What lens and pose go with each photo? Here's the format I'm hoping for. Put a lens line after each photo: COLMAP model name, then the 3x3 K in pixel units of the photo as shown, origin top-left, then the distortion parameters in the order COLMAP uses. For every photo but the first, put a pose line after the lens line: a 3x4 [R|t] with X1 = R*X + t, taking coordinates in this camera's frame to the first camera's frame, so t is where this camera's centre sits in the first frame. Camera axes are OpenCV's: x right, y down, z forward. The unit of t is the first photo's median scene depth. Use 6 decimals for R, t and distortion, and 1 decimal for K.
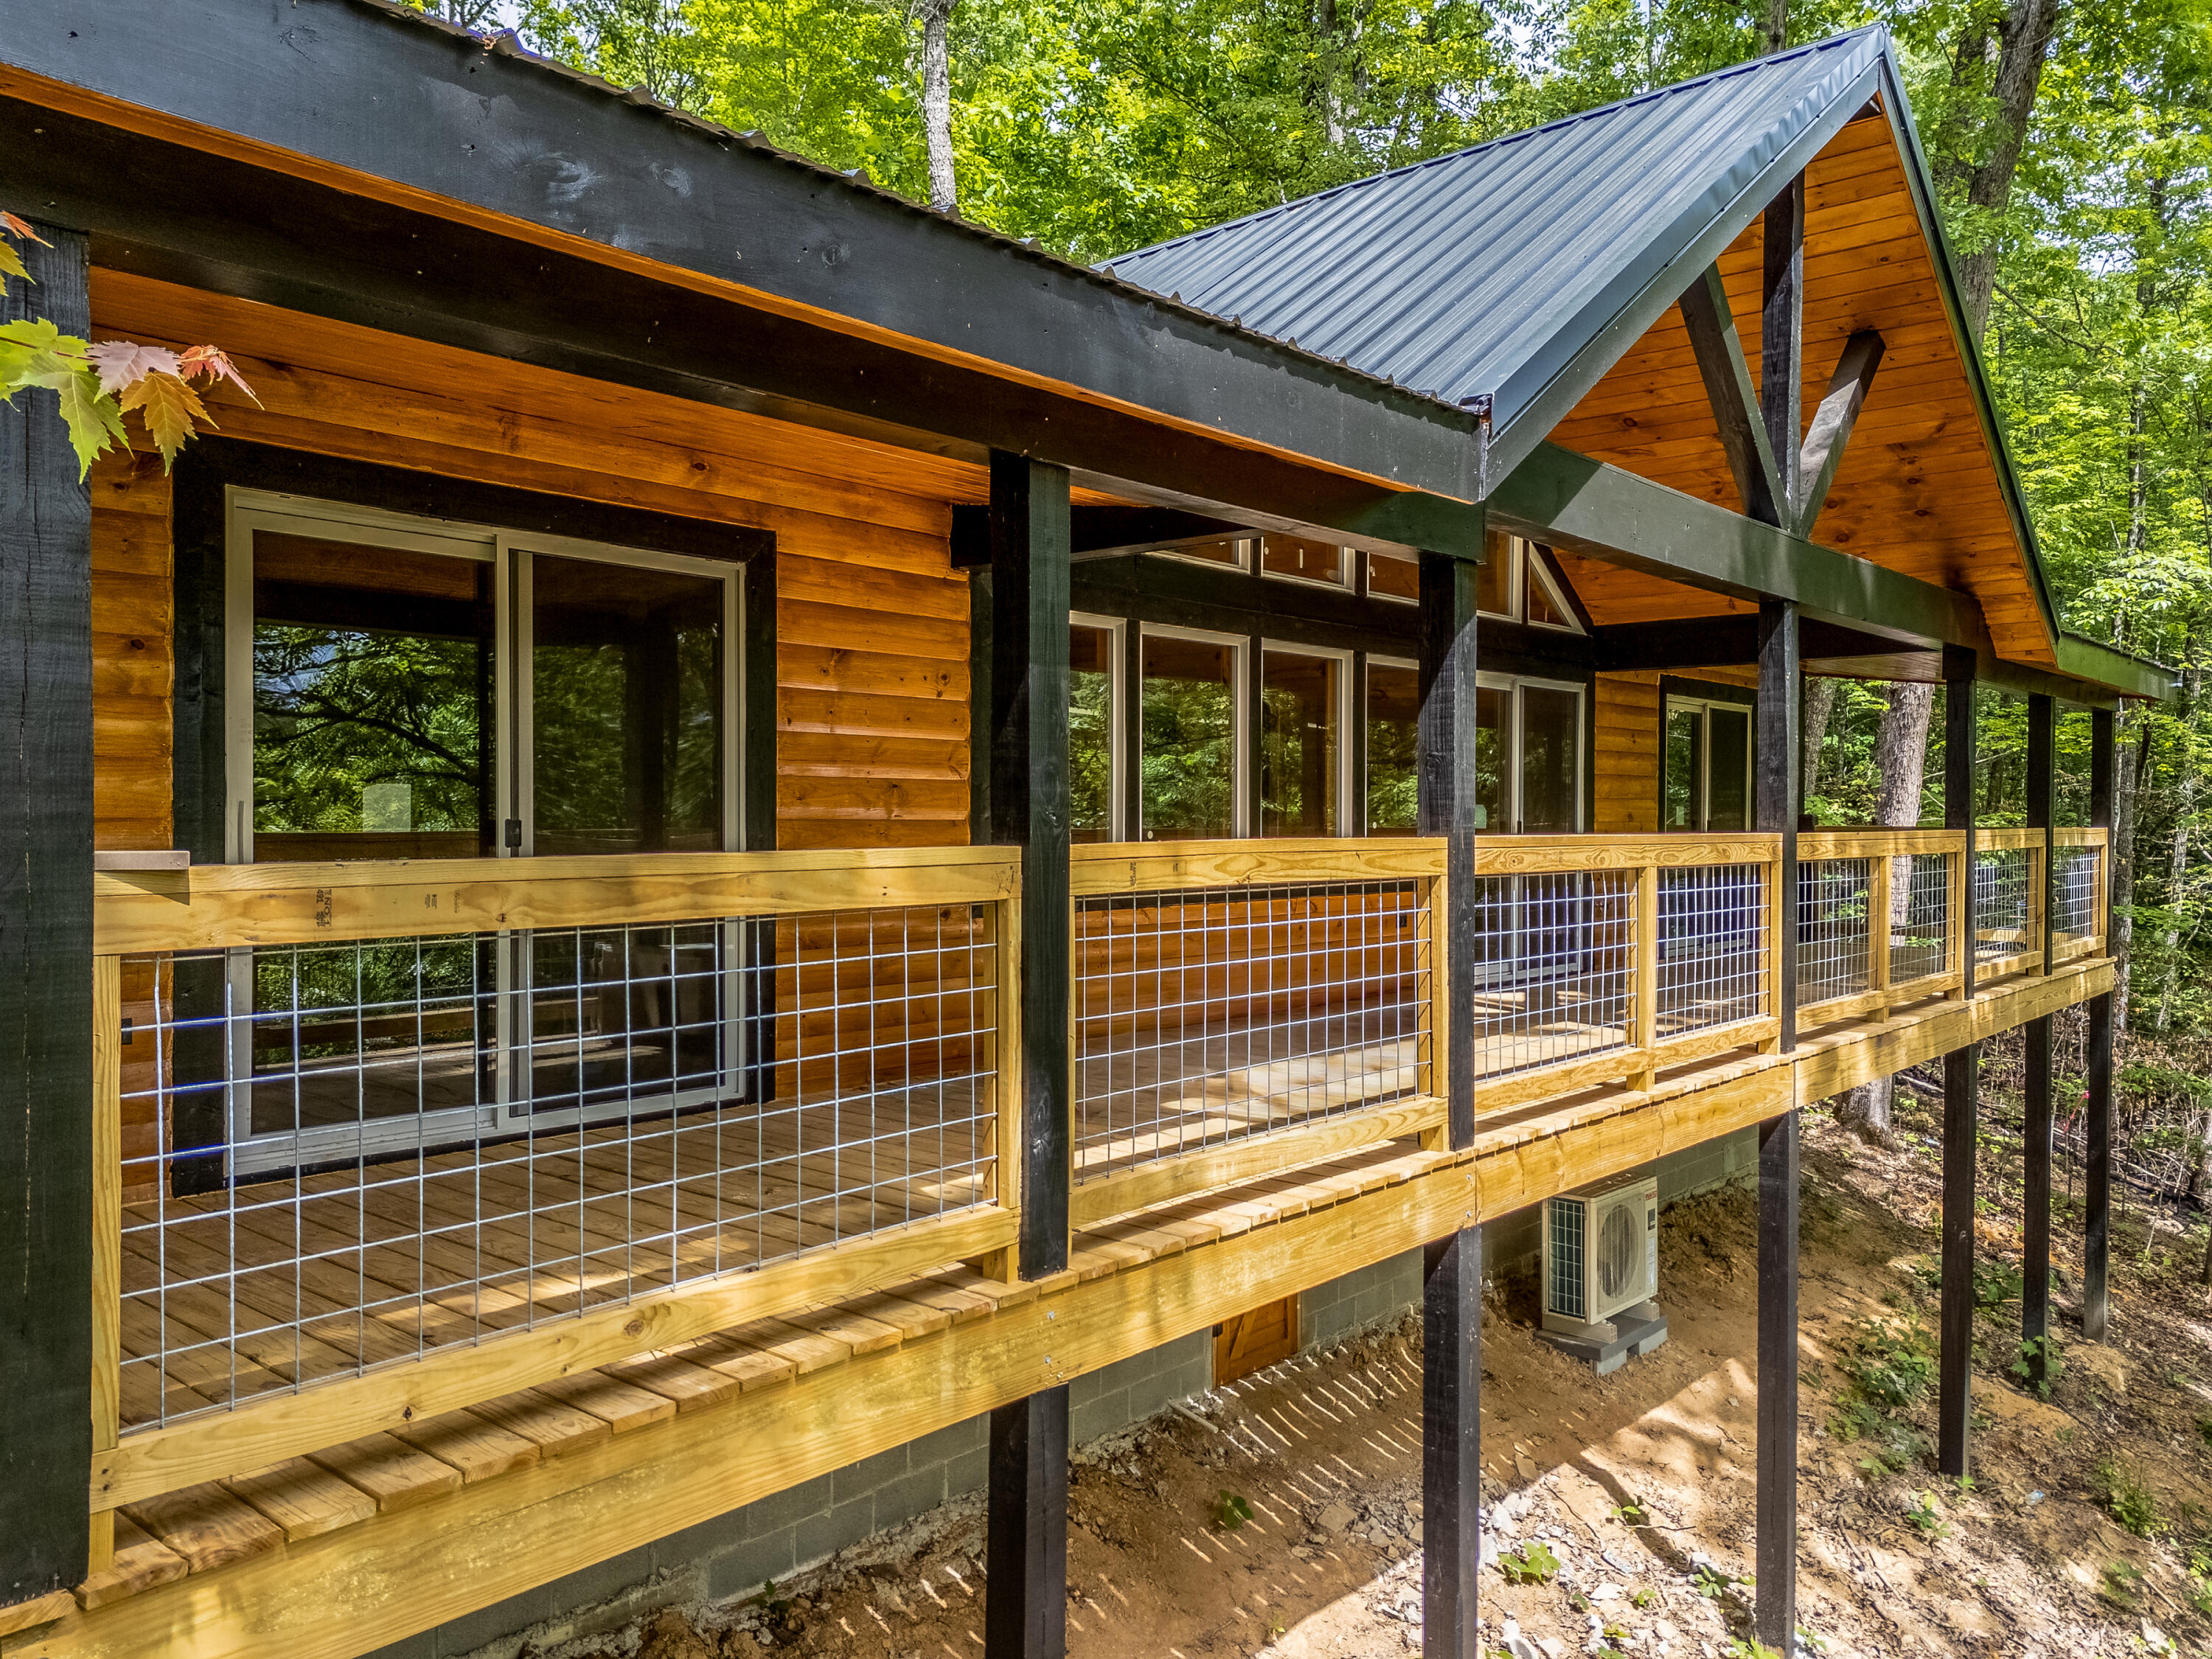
lens RADIAL K [[1604.4, 0, 1097.1], [0, 1604.4, 838.0], [0, 0, 1]] dist [0.067428, -0.040375]
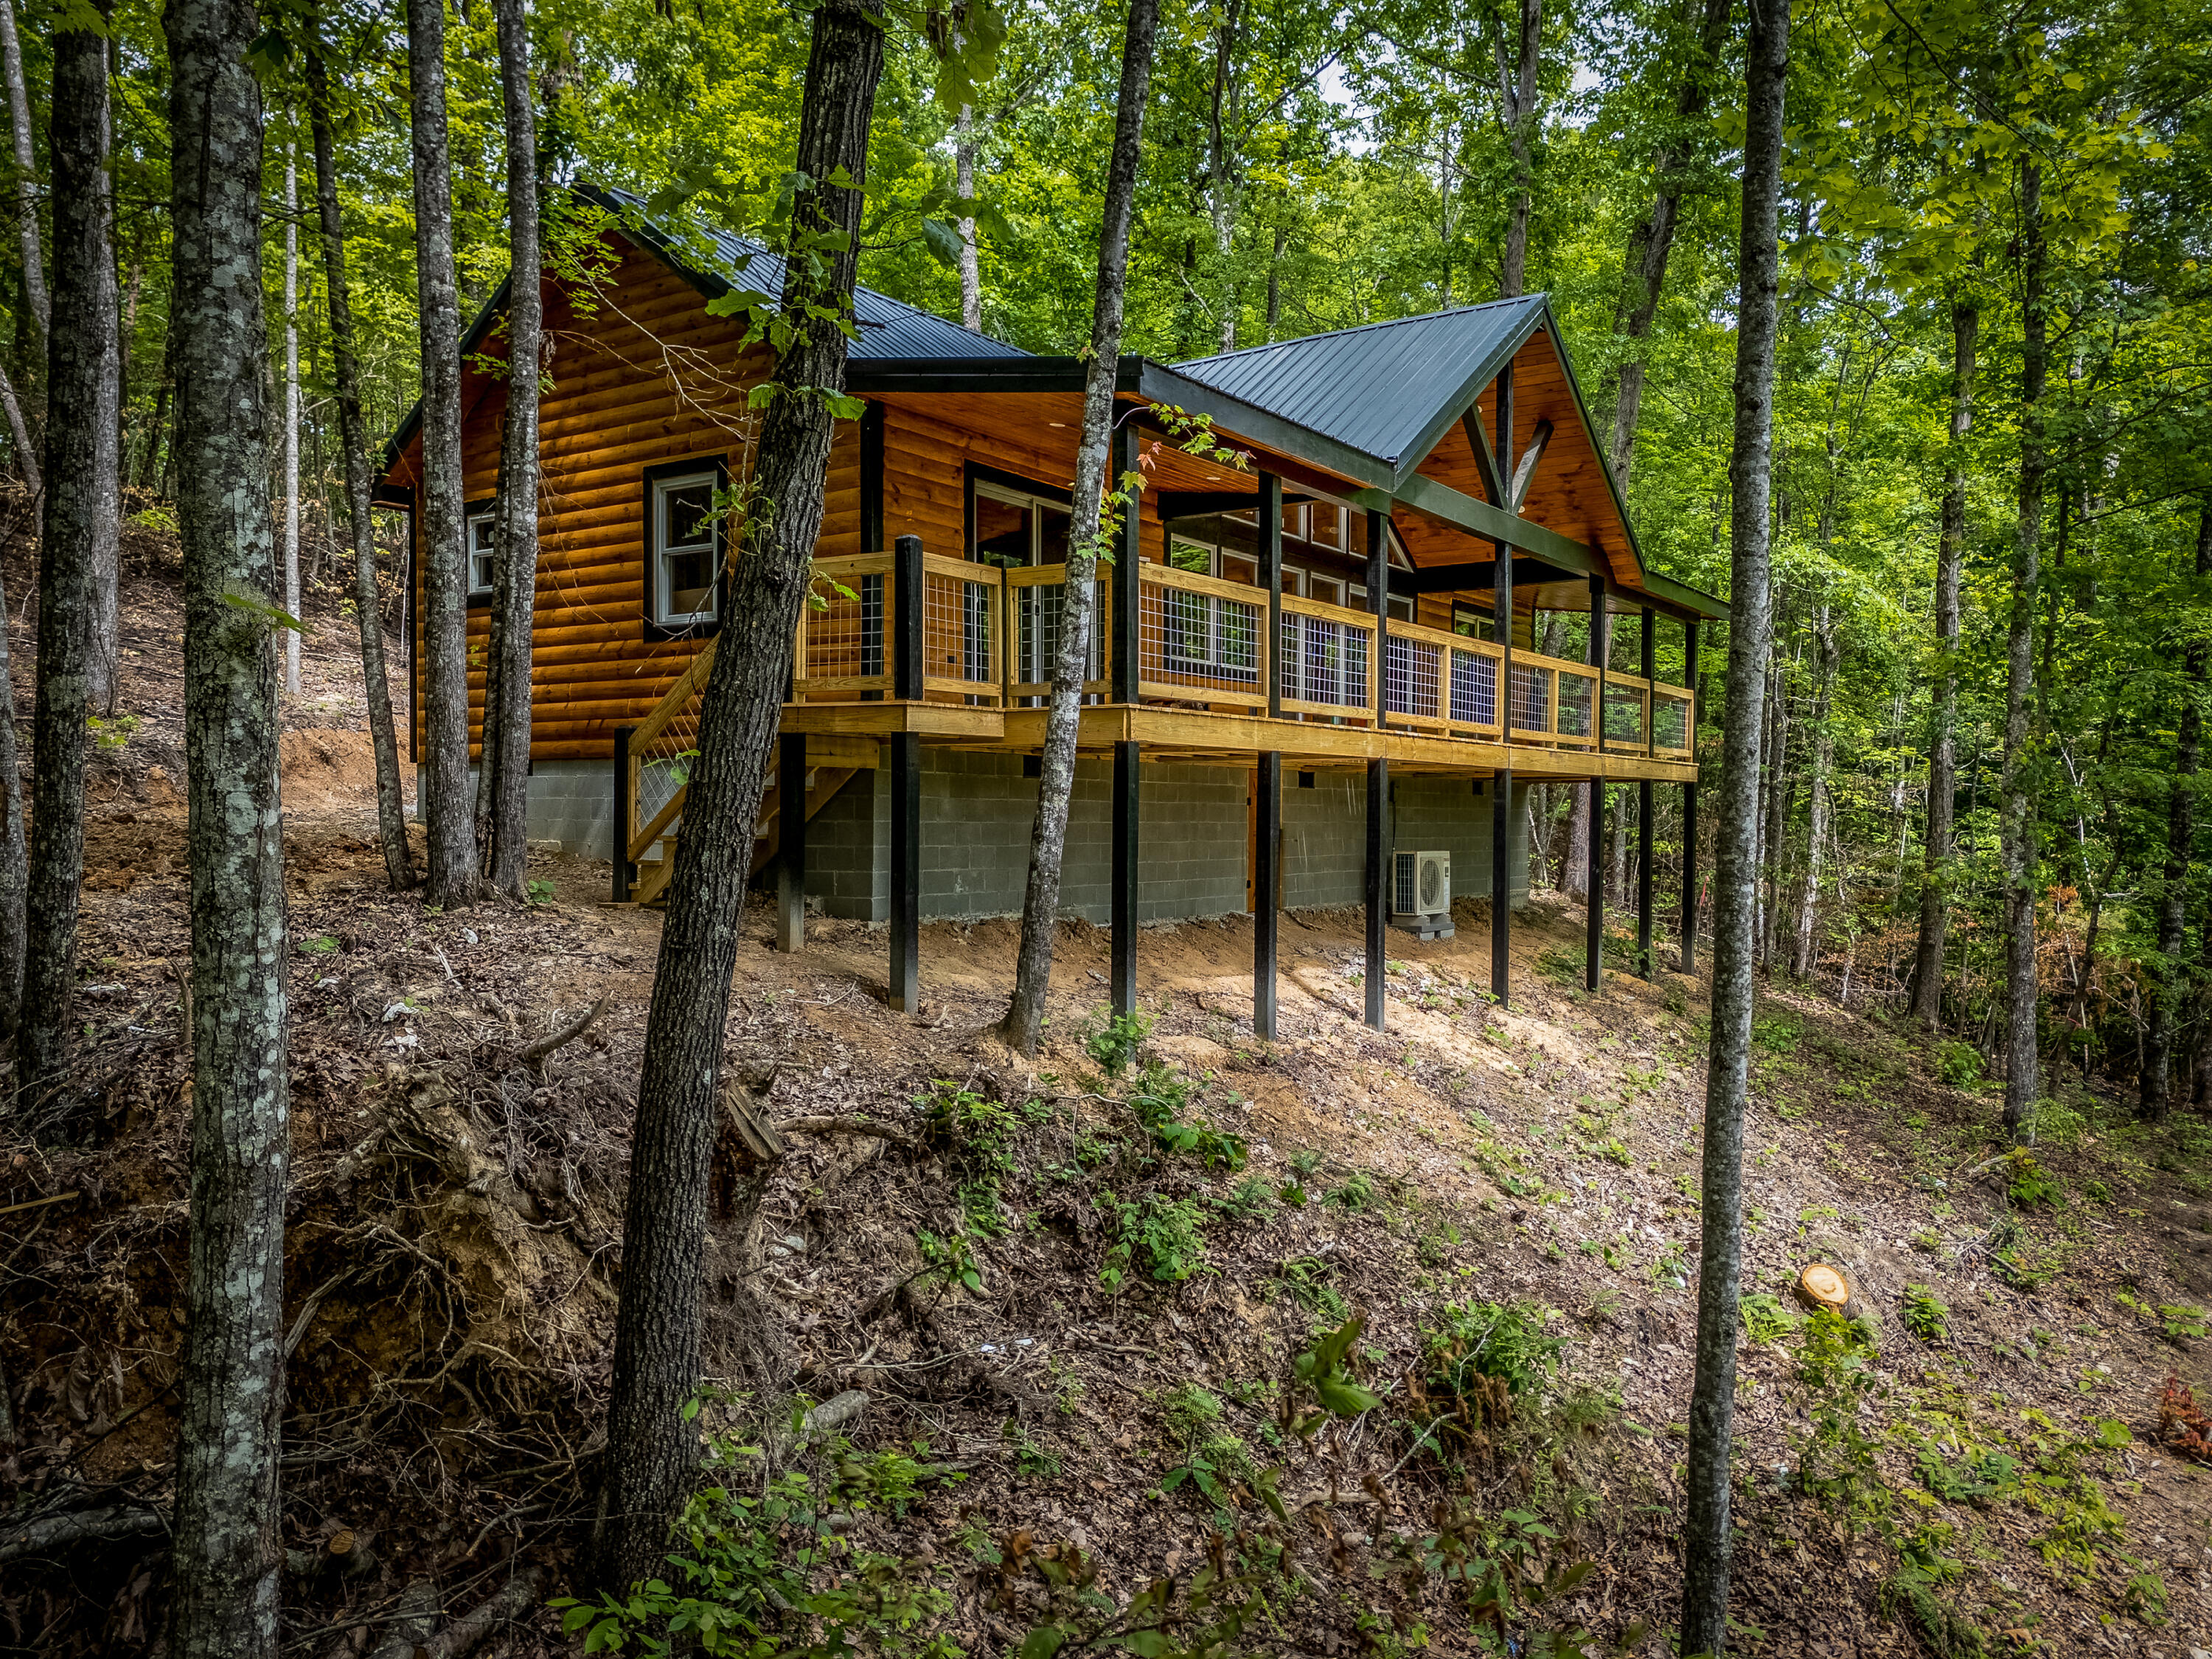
lens RADIAL K [[1604.4, 0, 1095.9], [0, 1604.4, 837.9], [0, 0, 1]] dist [0.067428, -0.040375]
pose [[0.993206, 0.000374, 0.116372, -0.391209], [-0.000180, 0.999999, -0.001679, 0.259163], [-0.116372, 0.001646, 0.993204, -1.127320]]
